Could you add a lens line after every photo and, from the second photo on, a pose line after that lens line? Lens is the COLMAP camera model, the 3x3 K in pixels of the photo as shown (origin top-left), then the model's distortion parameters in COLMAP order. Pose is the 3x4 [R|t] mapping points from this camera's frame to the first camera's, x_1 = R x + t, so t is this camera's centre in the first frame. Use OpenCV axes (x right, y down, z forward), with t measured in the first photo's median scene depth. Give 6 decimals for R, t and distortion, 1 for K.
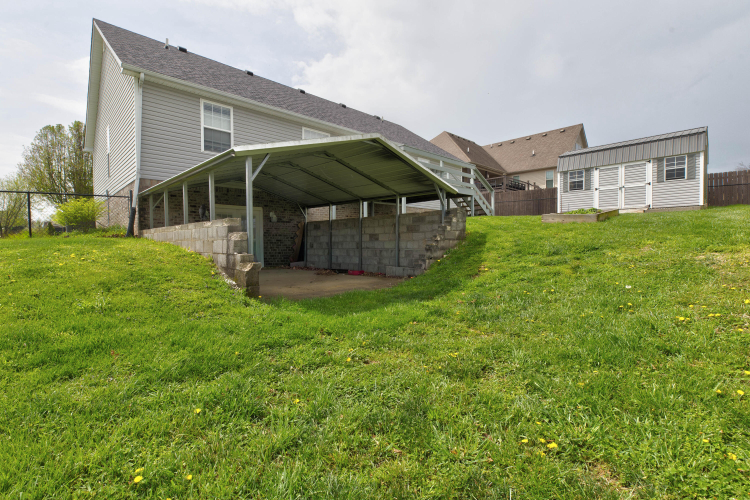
lens RADIAL K [[351.3, 0, 375.0], [0, 351.3, 250.0], [0, 0, 1]] dist [0.000549, 0.000008]
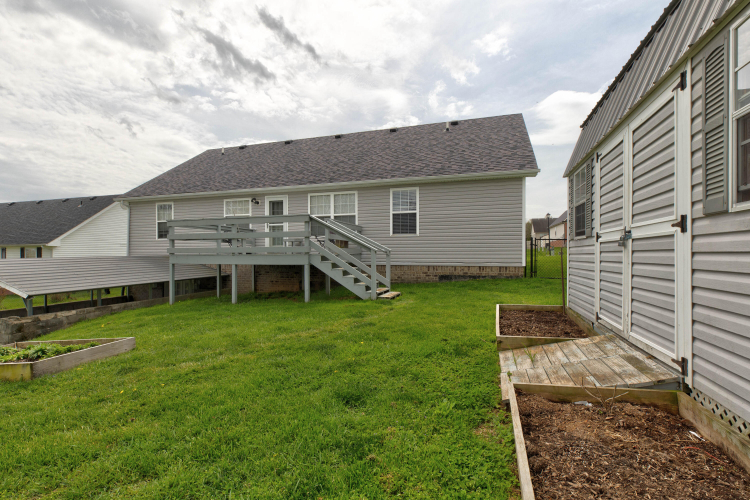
lens RADIAL K [[351.2, 0, 375.0], [0, 351.2, 250.0], [0, 0, 1]] dist [-0.001043, -0.000317]
pose [[0.468829, -0.000534, -0.883289, 1.118055], [-0.016662, 0.999817, -0.009449, -0.227865], [0.883132, 0.019148, 0.468734, 1.062679]]
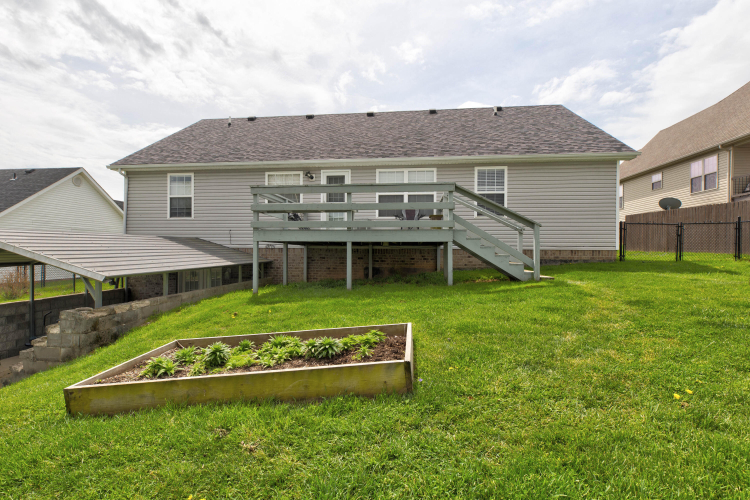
lens RADIAL K [[351.3, 0, 375.0], [0, 351.3, 250.0], [0, 0, 1]] dist [0.000549, 0.000008]
pose [[0.630431, 0.008334, -0.776200, 0.792061], [-0.024354, 0.999662, -0.009047, -0.175329], [0.775863, 0.024607, 0.630421, 0.765015]]
